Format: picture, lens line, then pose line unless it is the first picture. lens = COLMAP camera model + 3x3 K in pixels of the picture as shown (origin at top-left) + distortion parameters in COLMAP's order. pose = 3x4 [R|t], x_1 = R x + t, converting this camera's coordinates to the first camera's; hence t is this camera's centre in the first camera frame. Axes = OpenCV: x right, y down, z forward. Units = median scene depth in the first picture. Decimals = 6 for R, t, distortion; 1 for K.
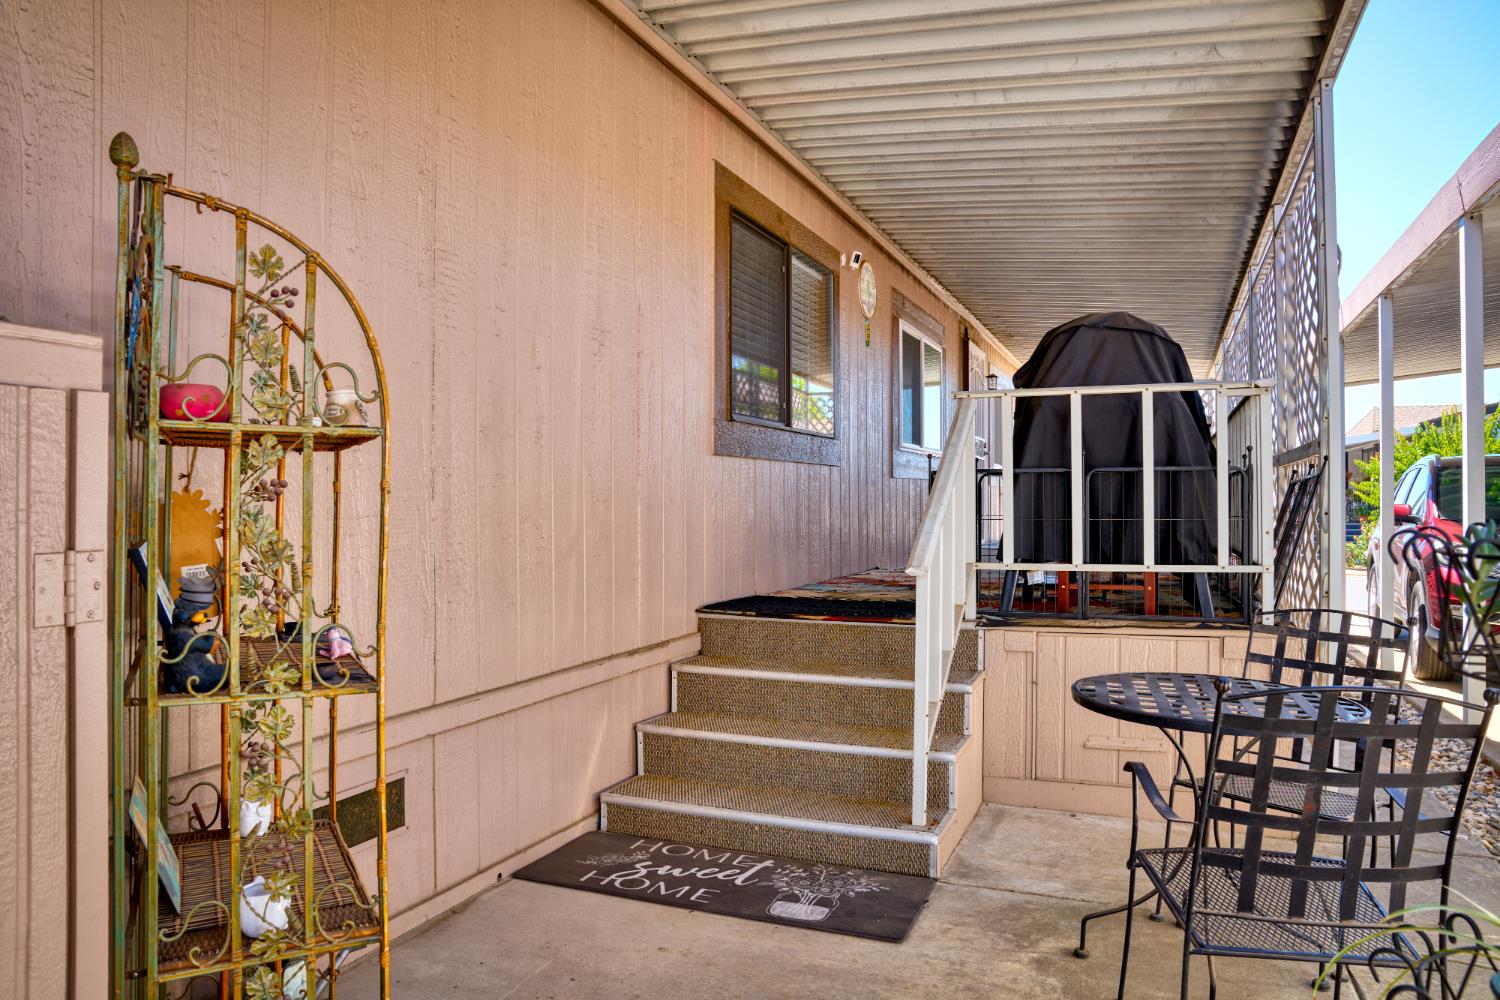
lens RADIAL K [[998.5, 0, 750.0], [0, 998.5, 500.0], [0, 0, 1]] dist [-0.000062, 0.000151]
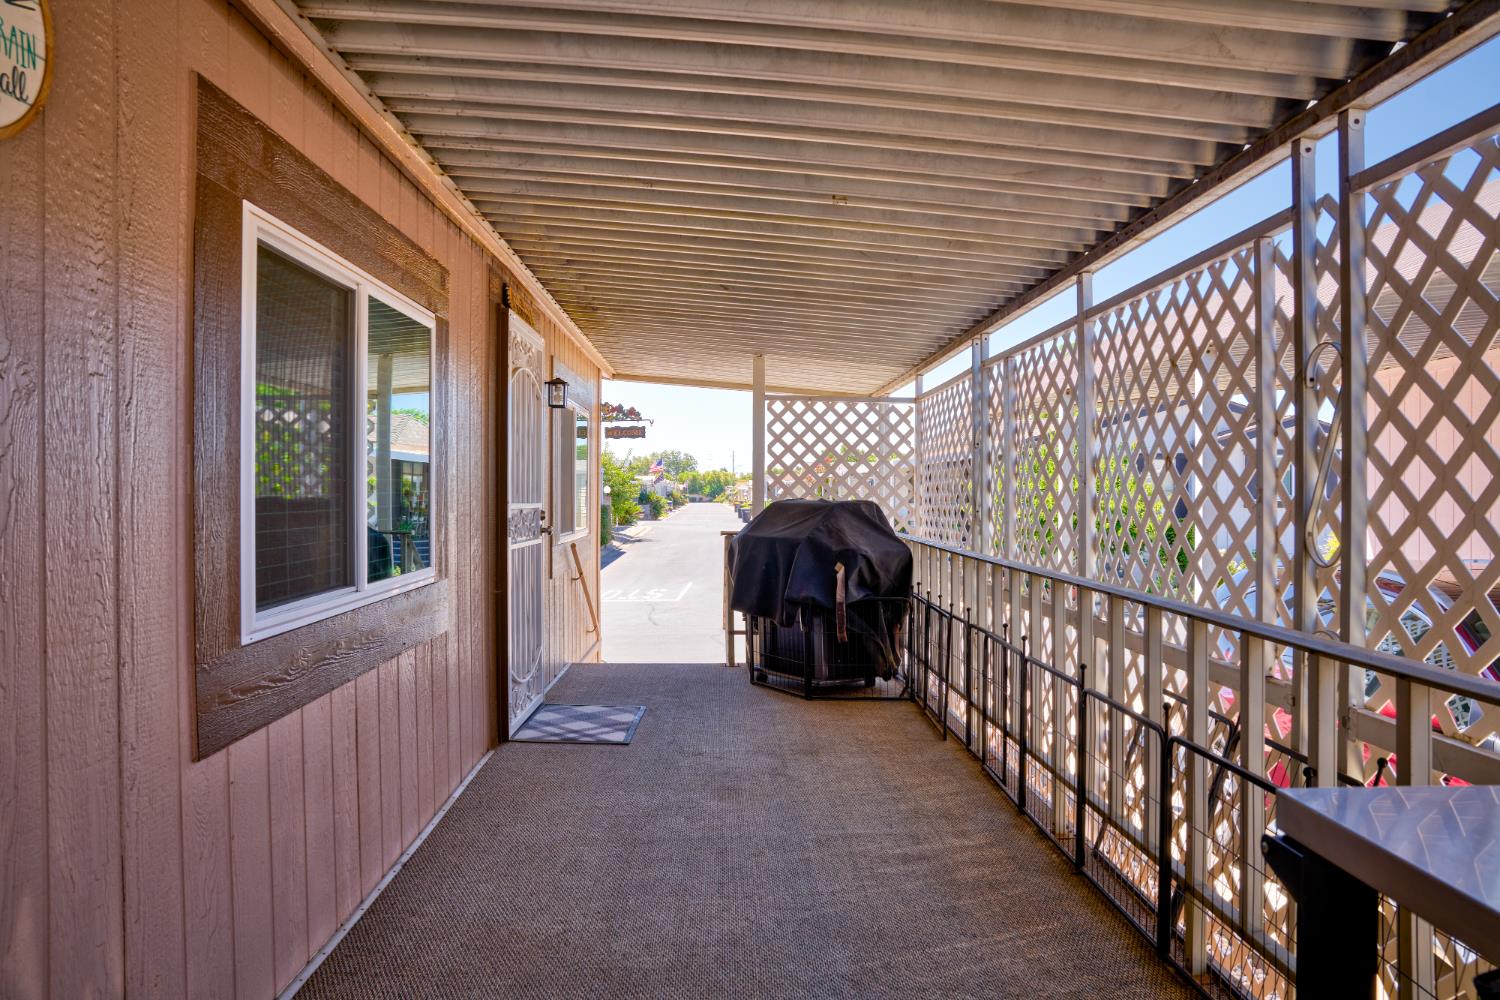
lens RADIAL K [[998.5, 0, 750.0], [0, 998.5, 500.0], [0, 0, 1]] dist [-0.000062, 0.000151]
pose [[0.910522, 0.004671, 0.413434, 0.126702], [-0.010497, 0.999875, 0.011822, -0.075202], [-0.413327, -0.015104, 0.910457, 0.513853]]
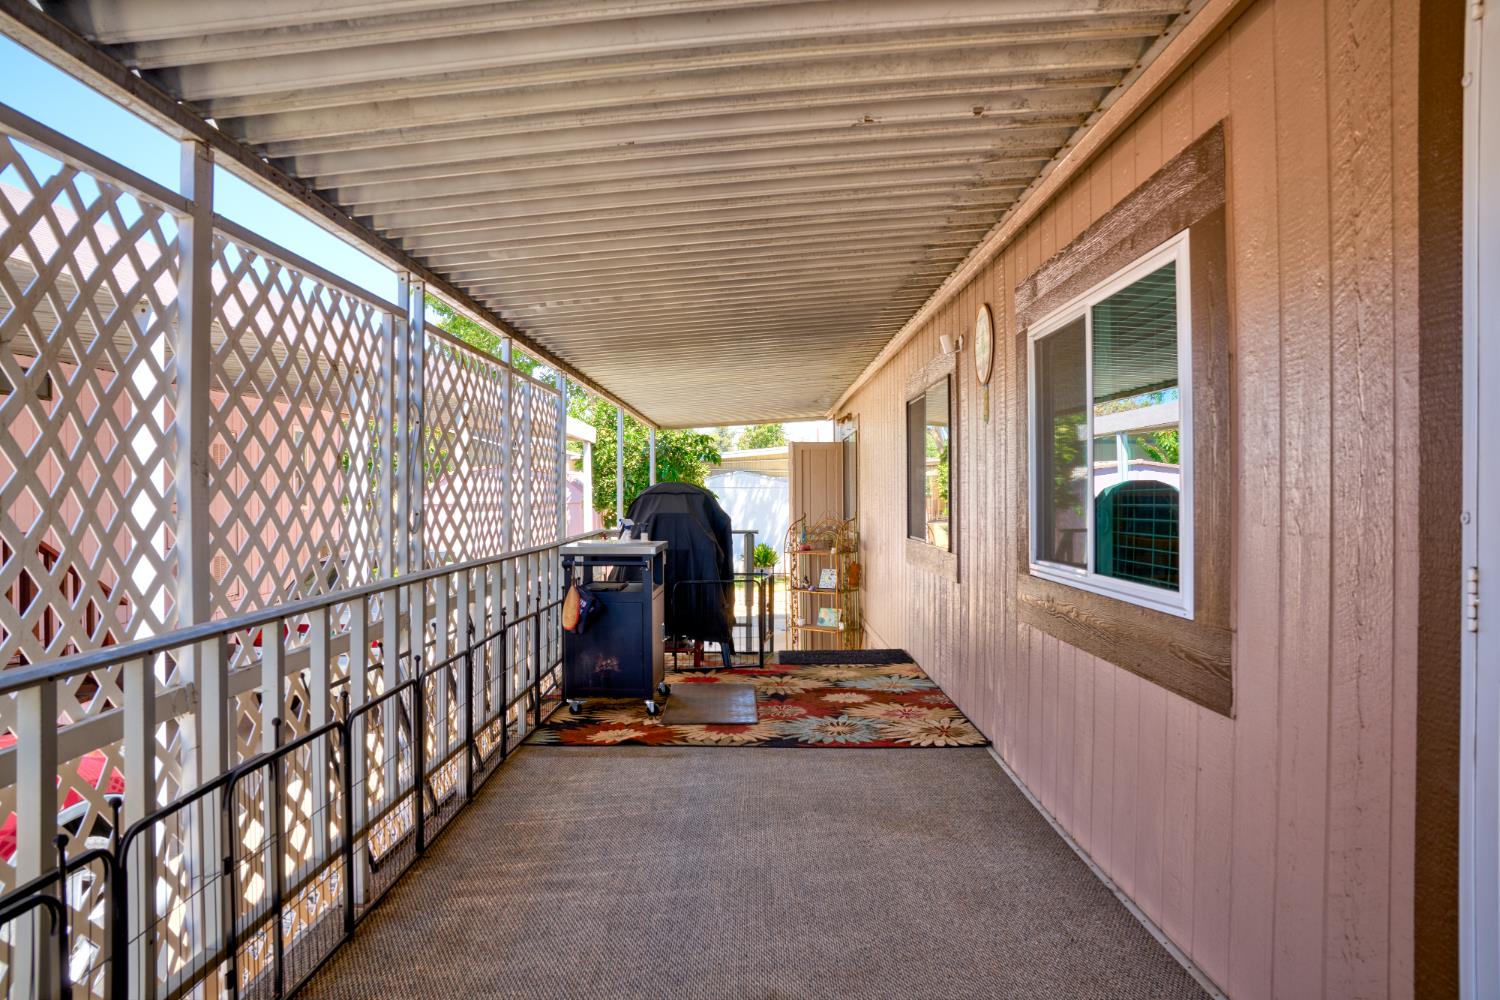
lens RADIAL K [[998.5, 0, 750.0], [0, 998.5, 500.0], [0, 0, 1]] dist [-0.000062, 0.000151]
pose [[-0.923324, 0.013935, -0.383769, 0.371443], [0.013412, 0.999902, 0.004037, -0.072144], [0.383787, -0.001420, -0.923420, 1.085924]]
